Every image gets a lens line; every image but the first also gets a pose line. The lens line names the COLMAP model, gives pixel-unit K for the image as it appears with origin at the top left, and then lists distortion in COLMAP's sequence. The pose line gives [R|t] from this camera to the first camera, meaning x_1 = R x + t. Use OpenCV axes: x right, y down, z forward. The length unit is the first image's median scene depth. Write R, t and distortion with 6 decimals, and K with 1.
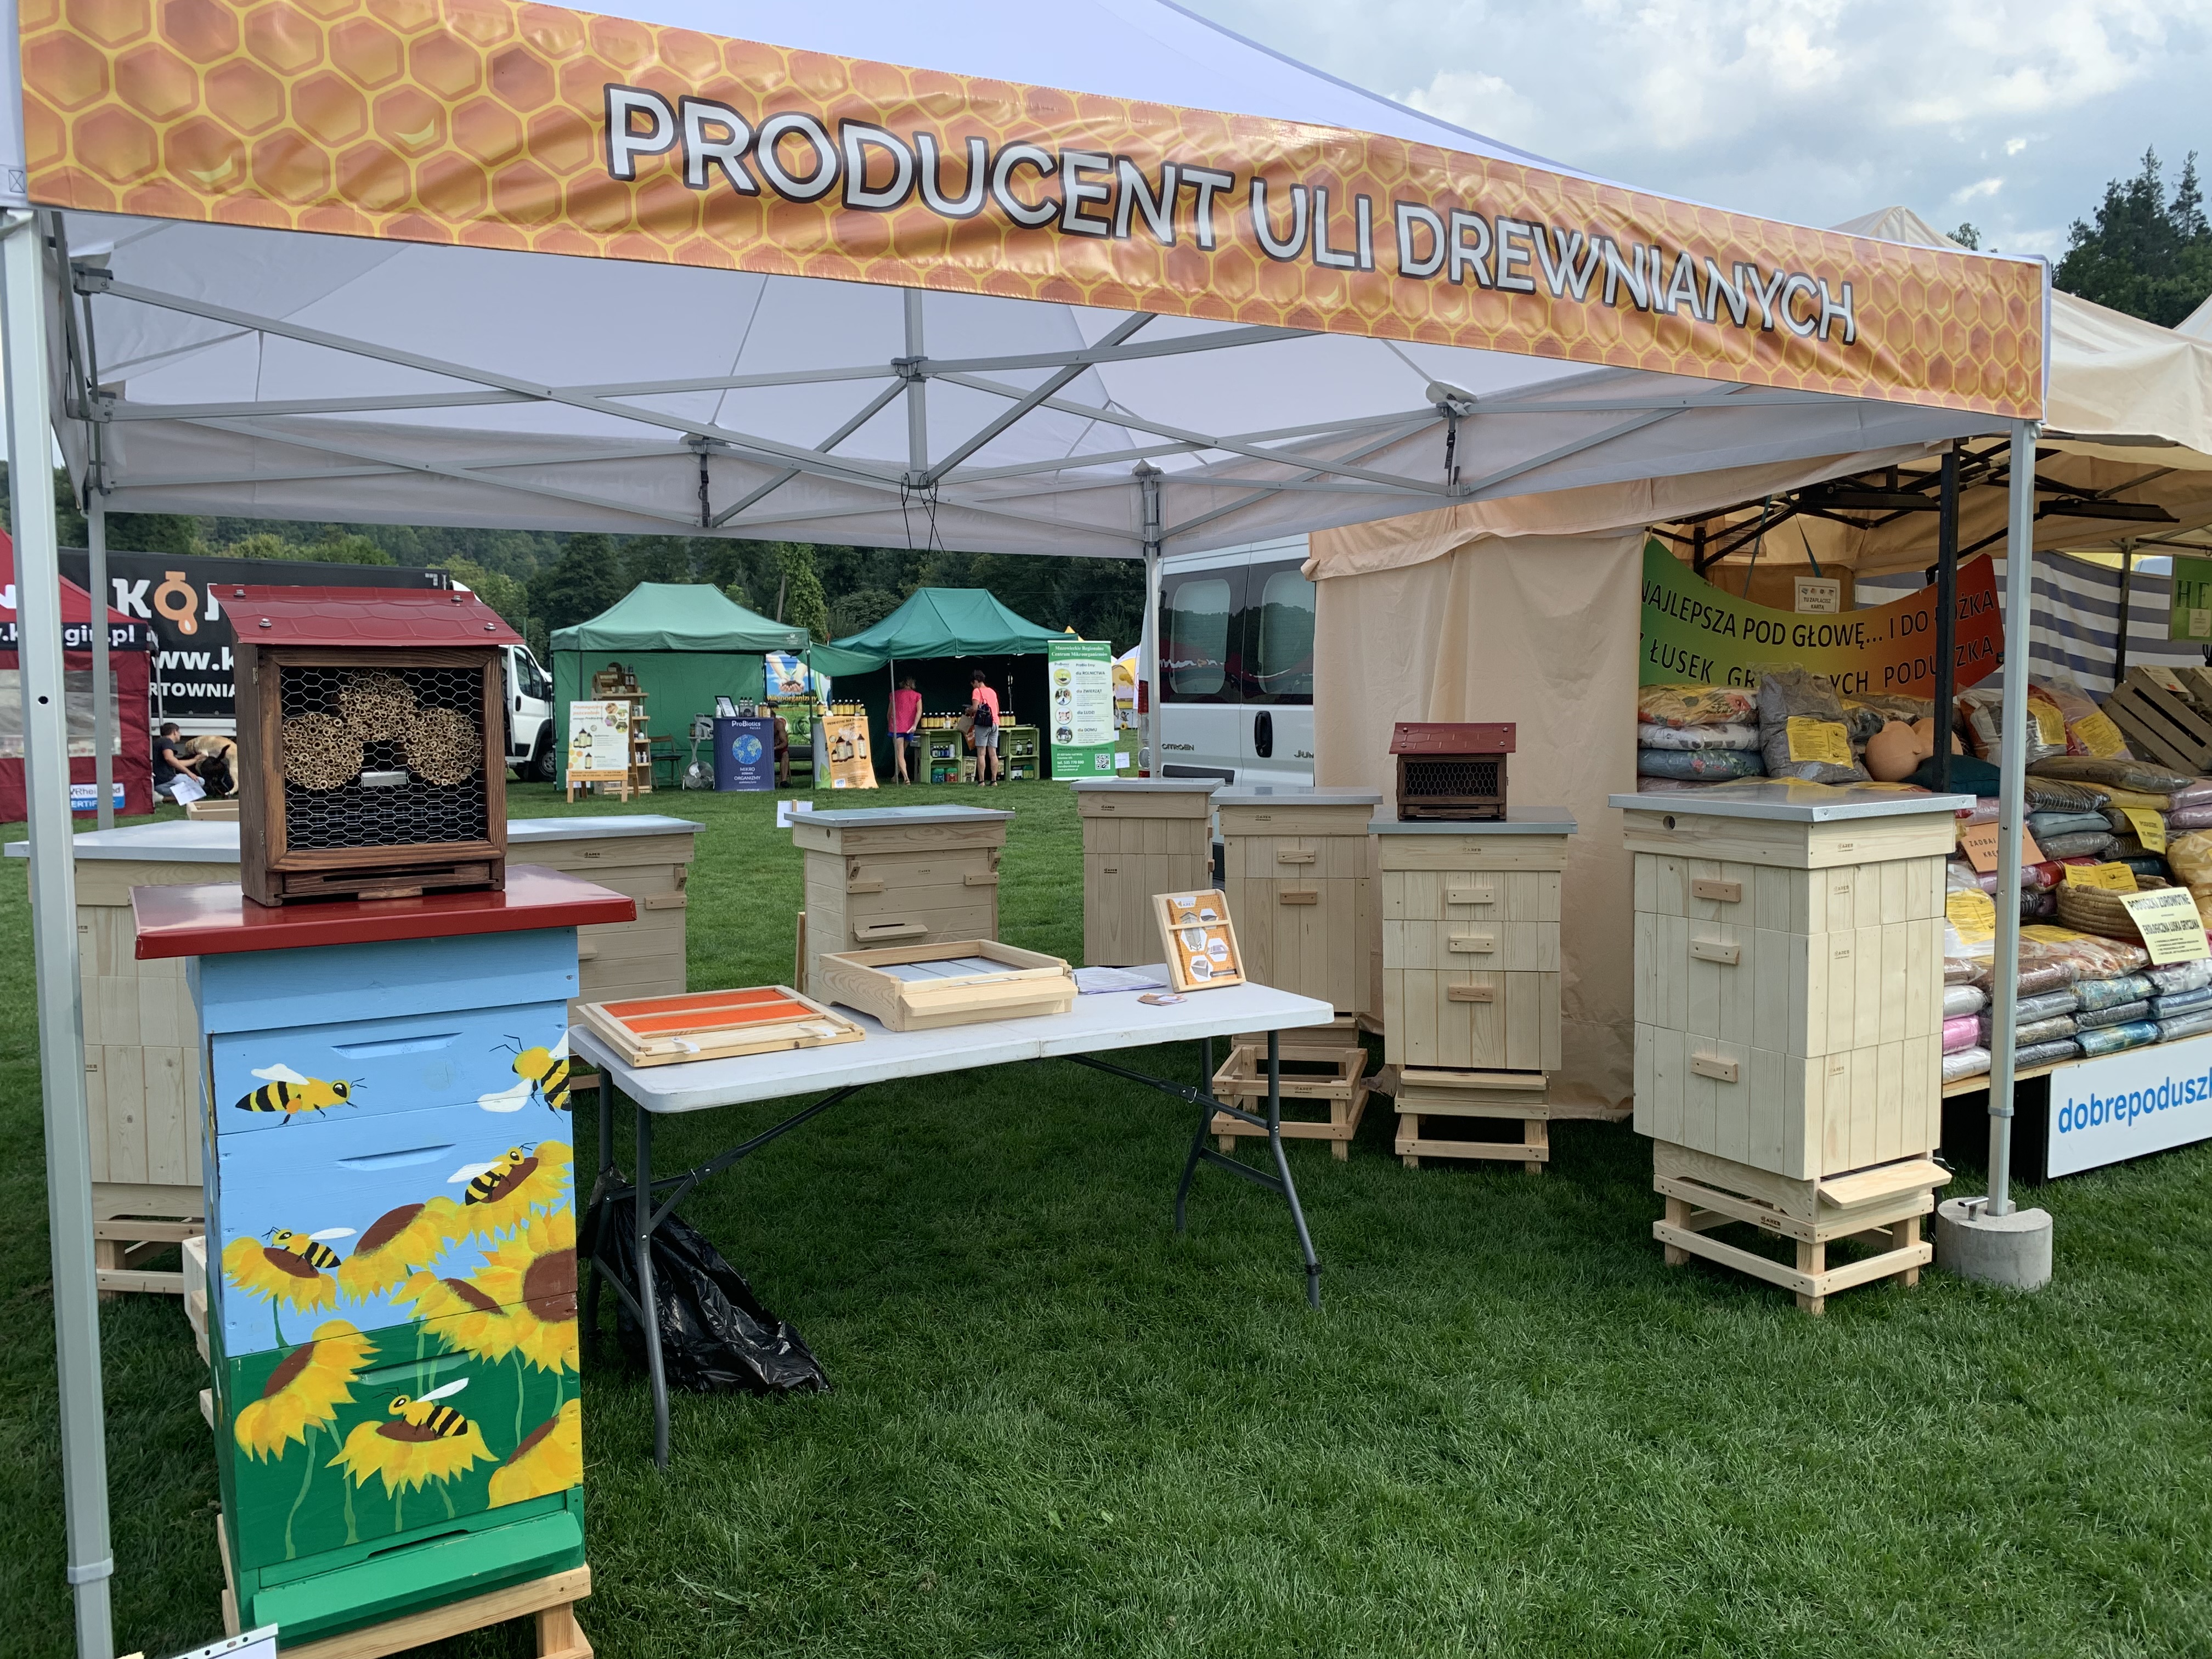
lens RADIAL K [[1693.4, 0, 1106.0], [0, 1693.4, 829.5], [0, 0, 1]] dist [0.015127, -0.006444]
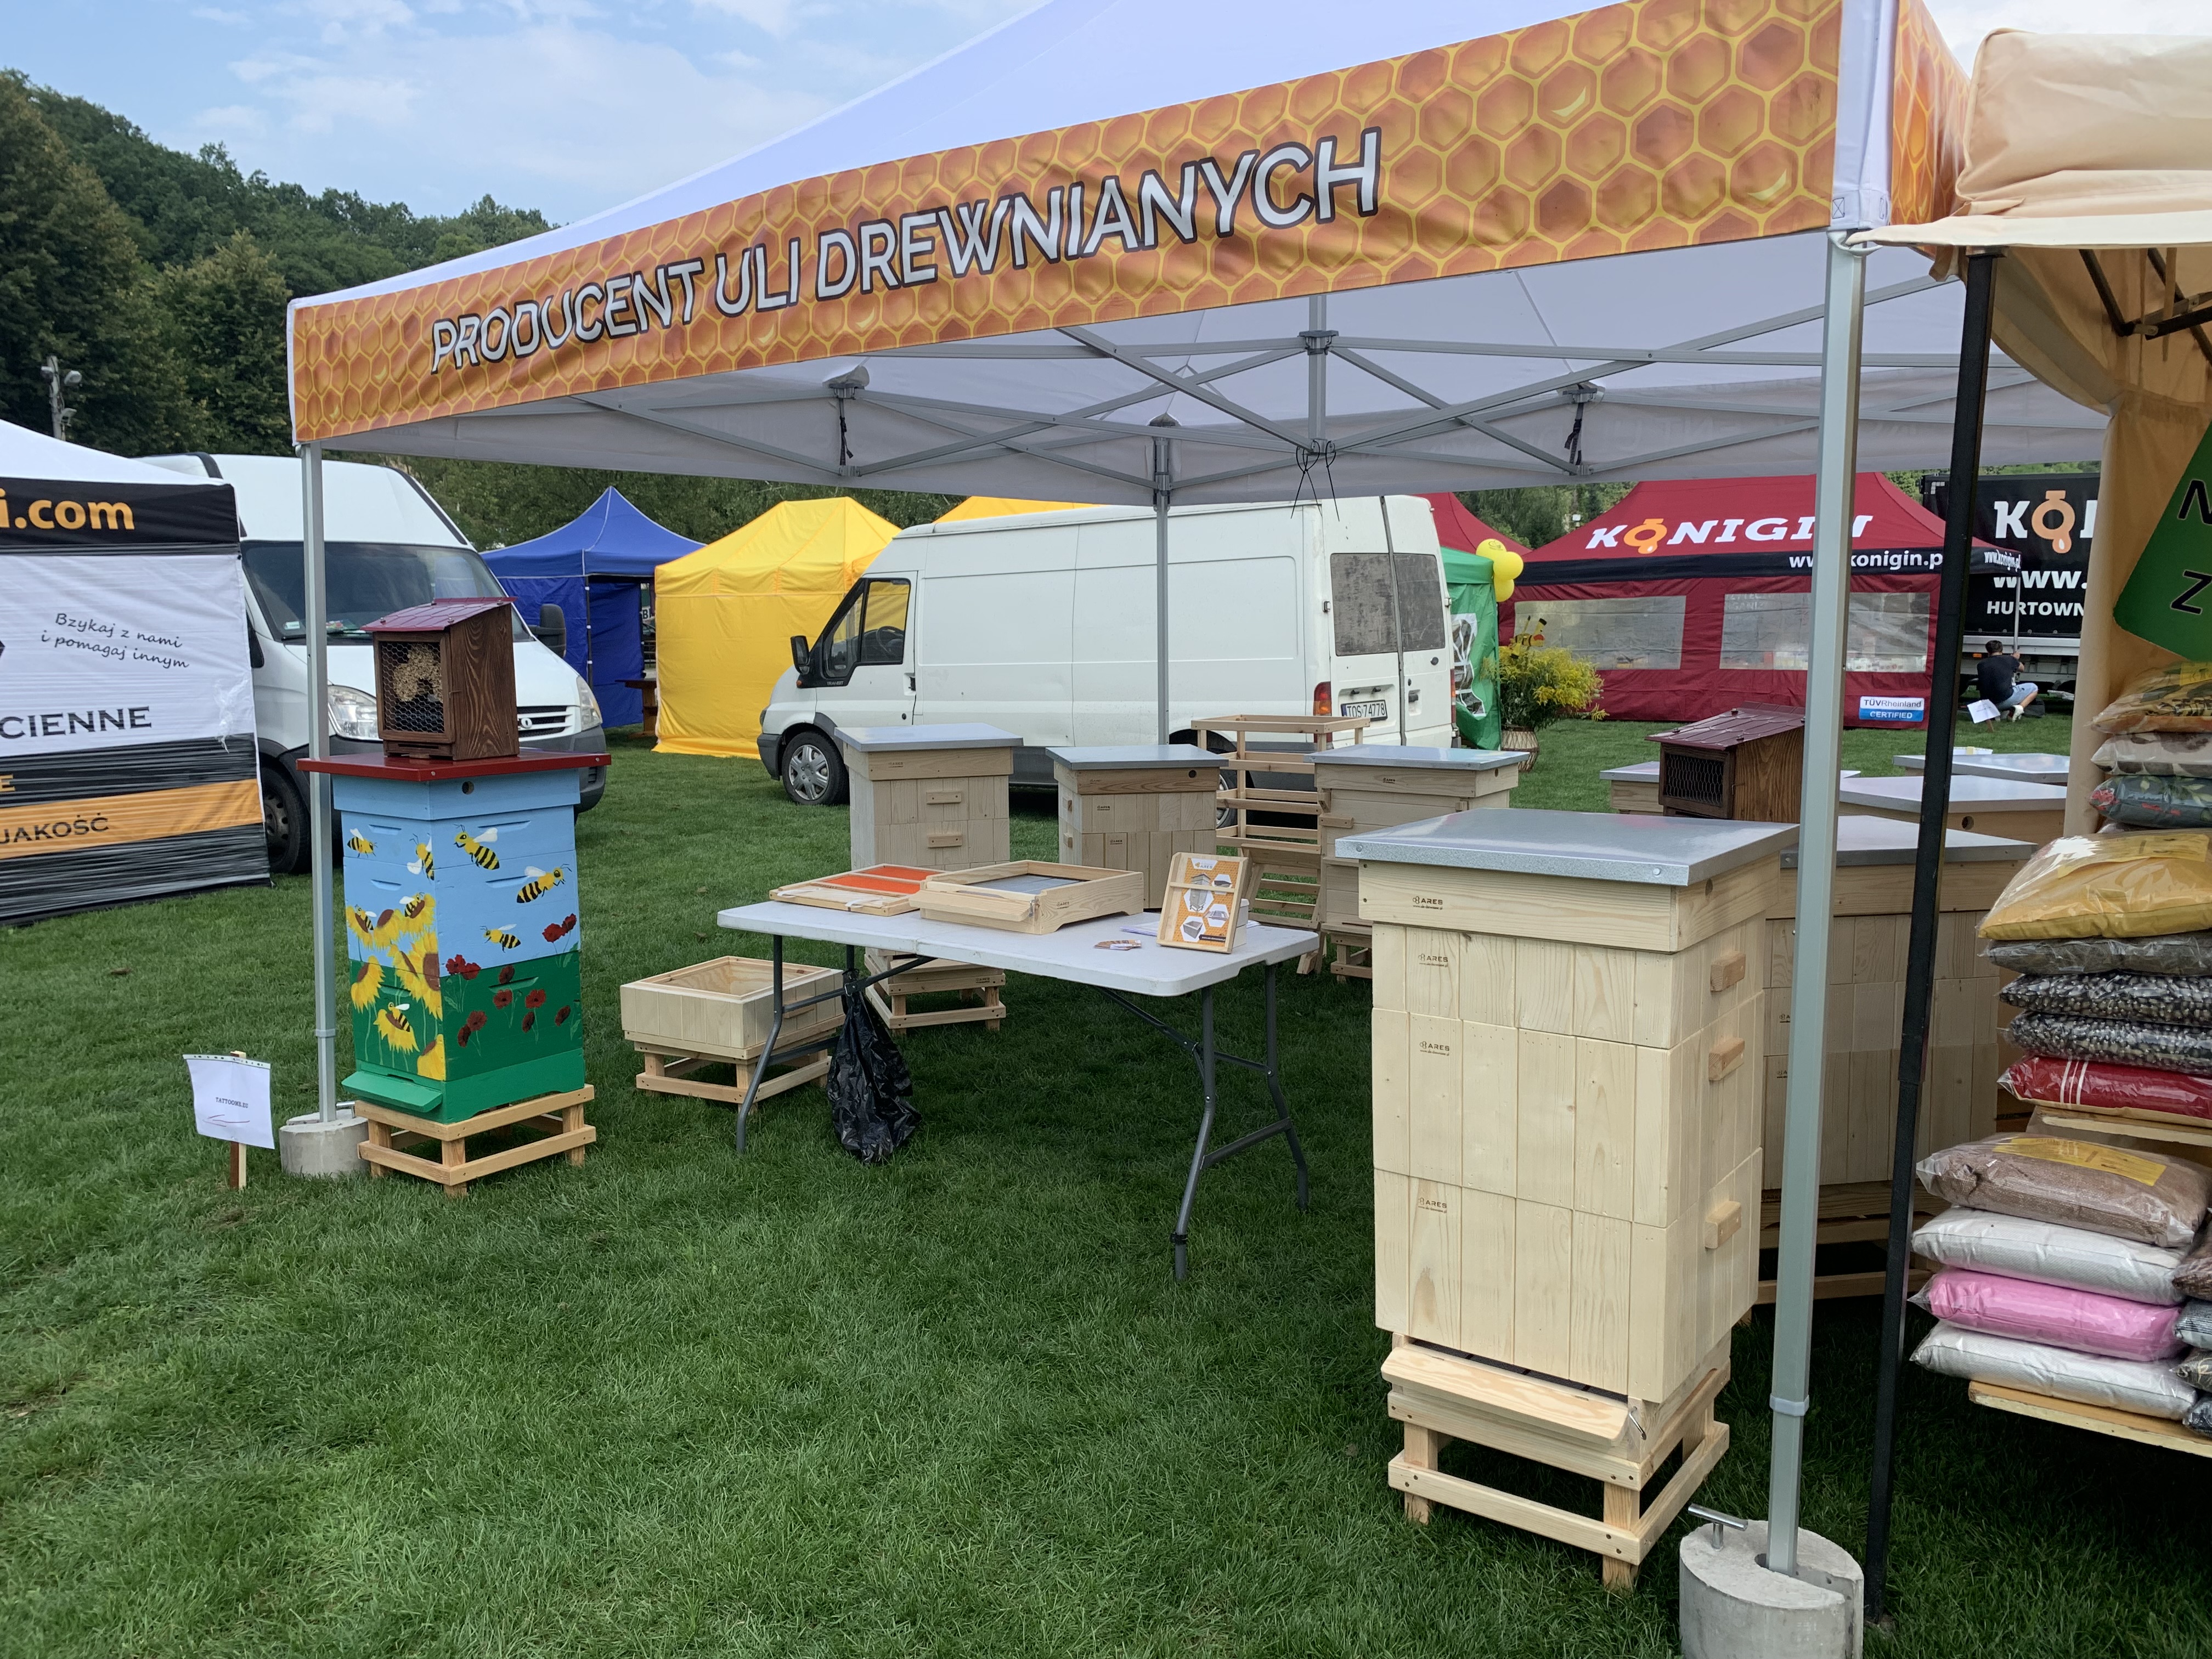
lens RADIAL K [[1693.4, 0, 1106.0], [0, 1693.4, 829.5], [0, 0, 1]] dist [0.015127, -0.006444]
pose [[0.385337, 0.123301, -0.914501, 1.146842], [-0.074559, 0.991953, 0.102327, -0.093796], [0.919759, 0.028754, 0.391429, 0.647623]]
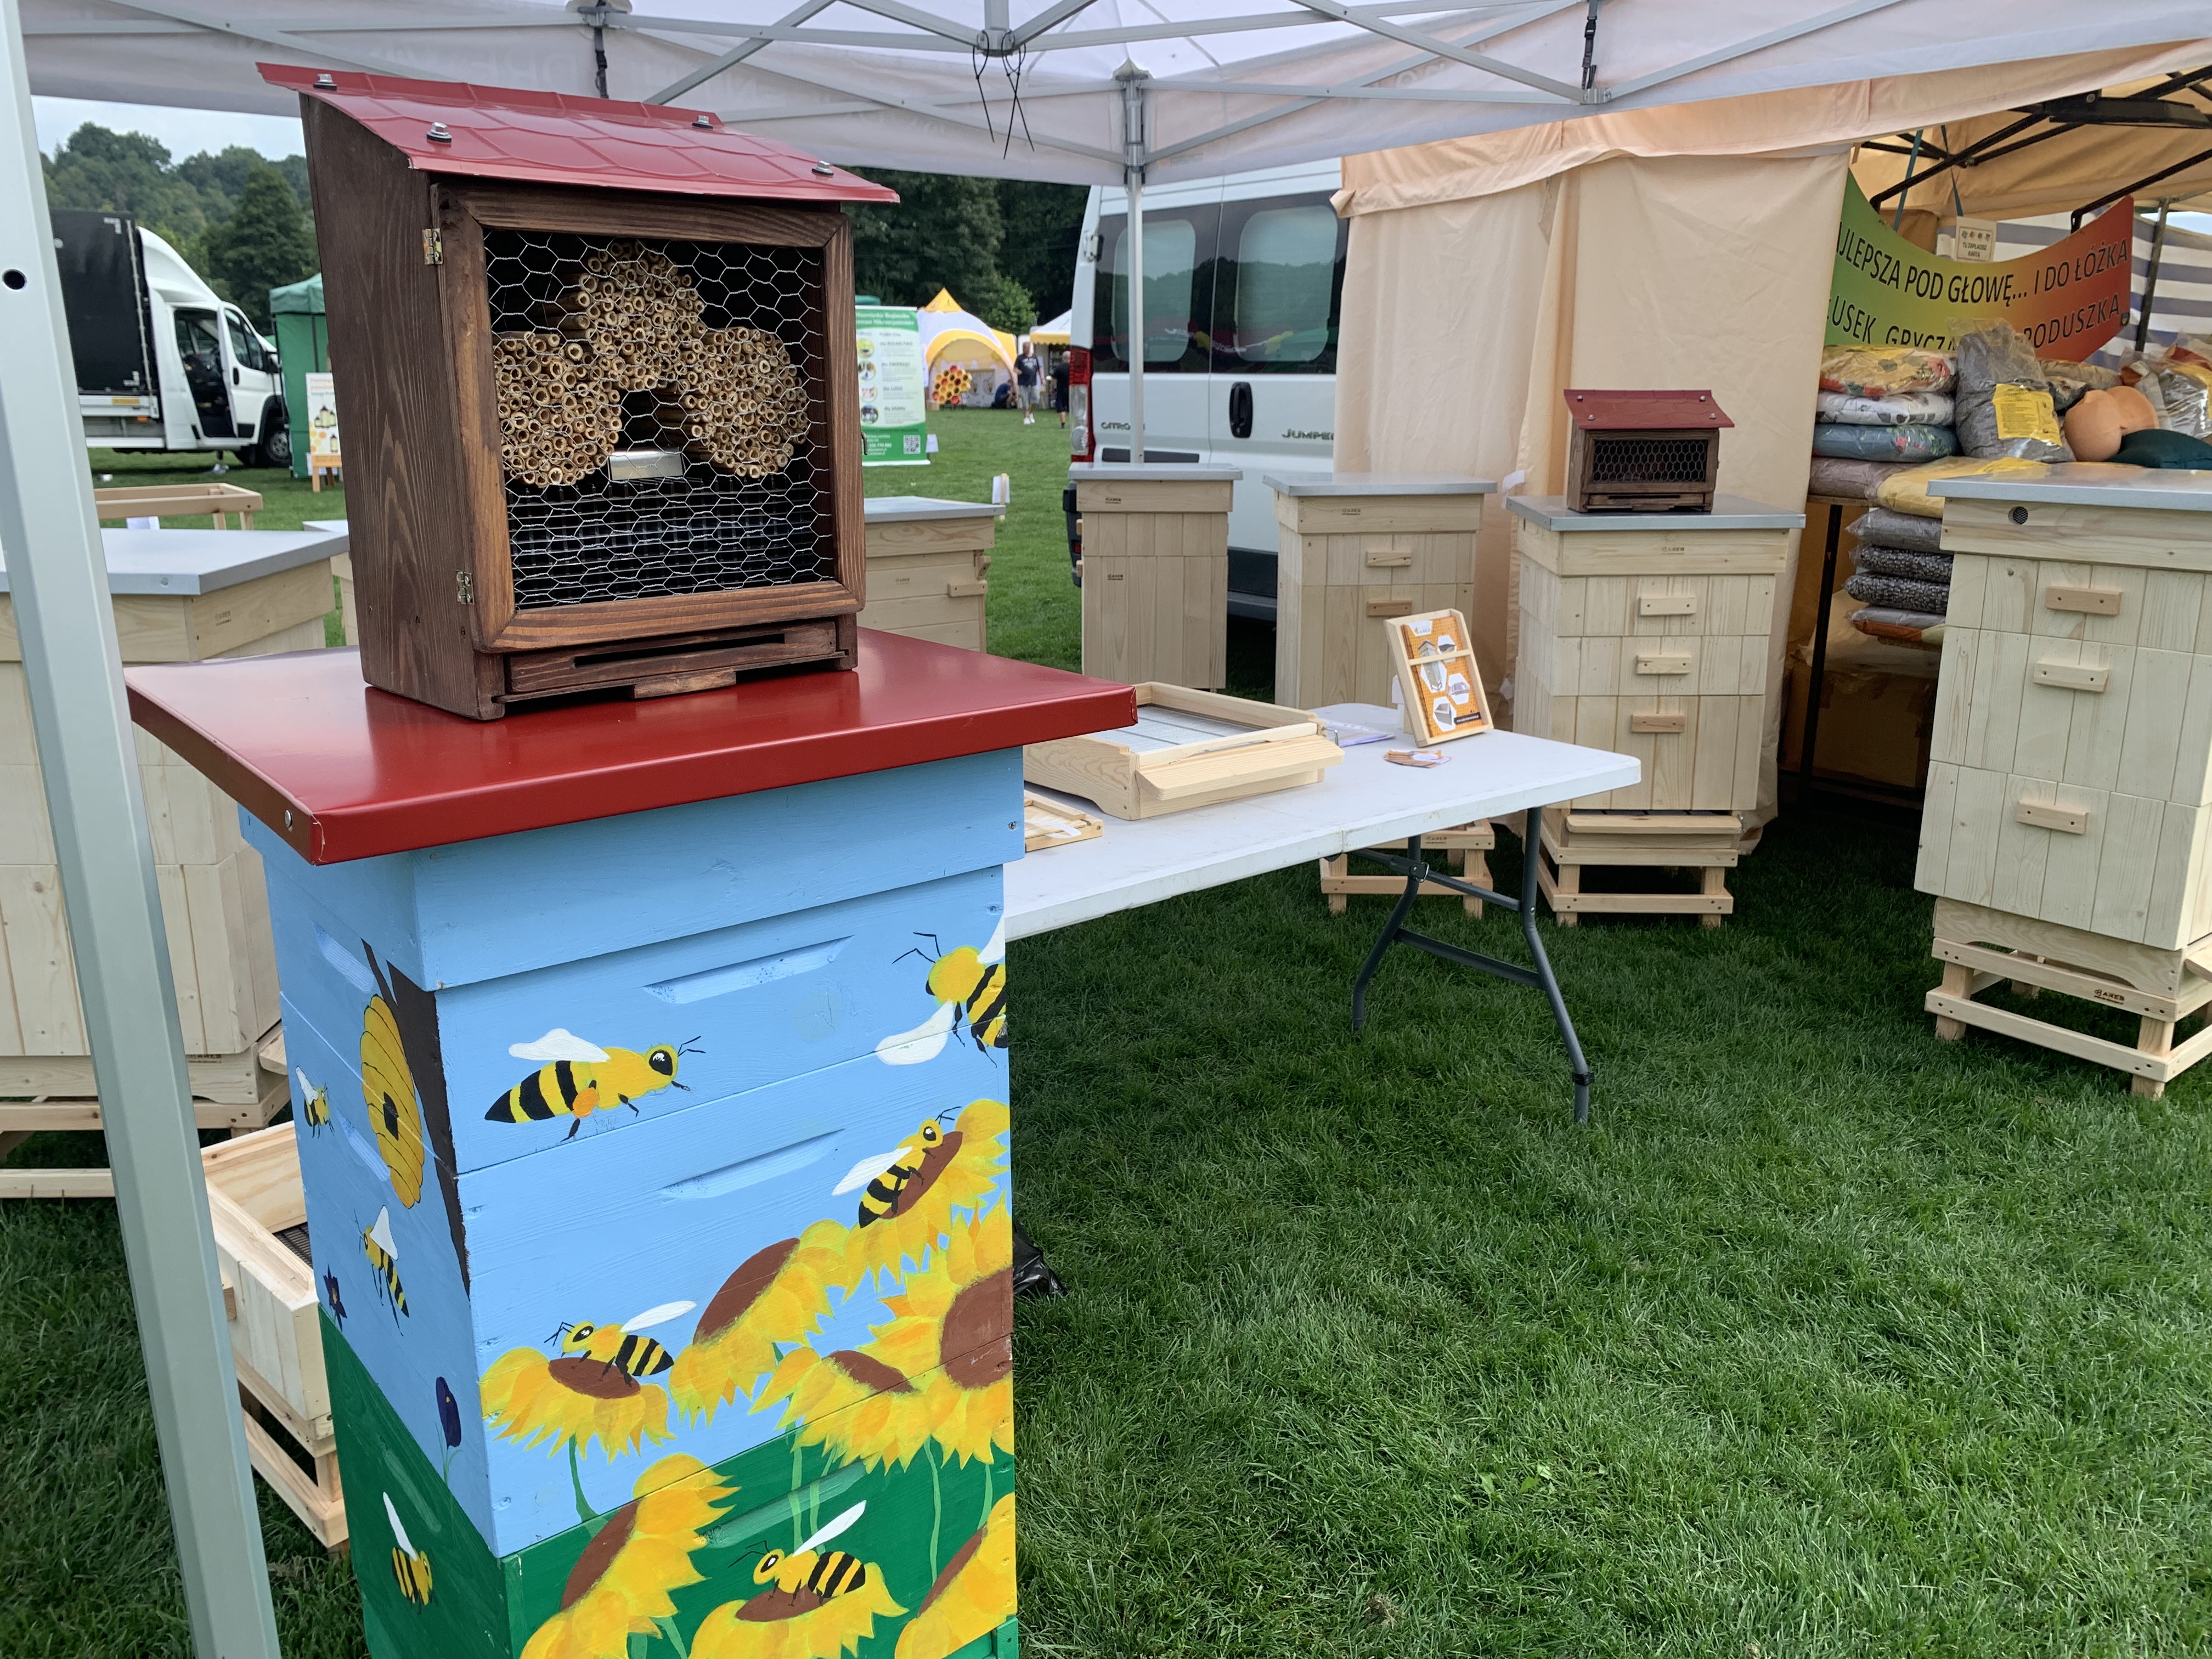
lens RADIAL K [[1725.4, 0, 1168.7], [0, 1725.4, 827.2], [0, 0, 1]] dist [0.111158, -0.266204]
pose [[0.987224, -0.035272, 0.155385, -0.239458], [0.007407, 0.984295, 0.176377, -0.009075], [-0.159166, -0.172973, 0.971981, 0.291200]]
